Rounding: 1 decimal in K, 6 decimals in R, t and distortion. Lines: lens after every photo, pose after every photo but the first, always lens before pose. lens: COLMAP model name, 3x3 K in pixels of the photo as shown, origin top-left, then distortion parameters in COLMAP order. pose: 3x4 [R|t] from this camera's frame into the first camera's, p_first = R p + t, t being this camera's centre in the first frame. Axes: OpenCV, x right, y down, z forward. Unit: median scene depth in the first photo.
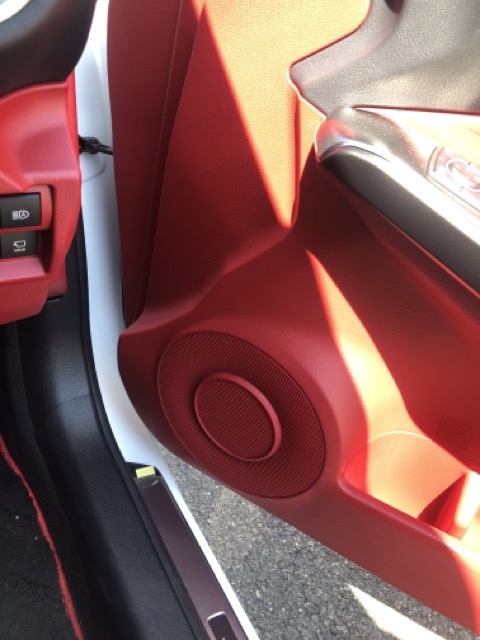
lens RADIAL K [[542.3, 0, 240.0], [0, 542.3, 320.0], [0, 0, 1]] dist [0.008804, 0.005539]
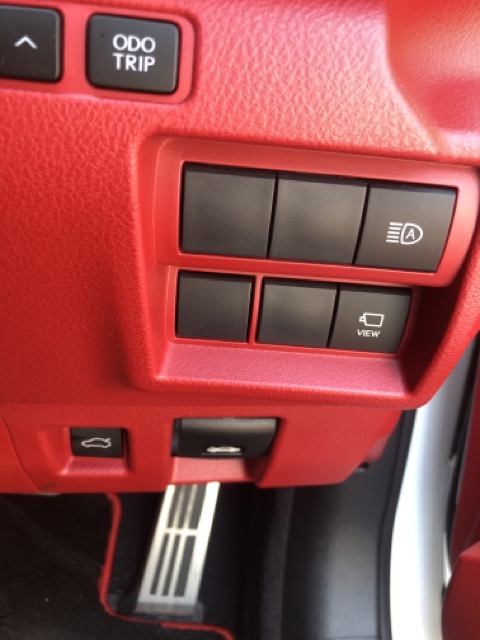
lens RADIAL K [[542.3, 0, 240.0], [0, 542.3, 320.0], [0, 0, 1]] dist [0.008804, 0.005539]
pose [[0.872974, 0.082892, -0.480672, -0.280925], [-0.238800, 0.931907, -0.272990, 0.013589], [0.425313, 0.353098, 0.833325, 0.565040]]
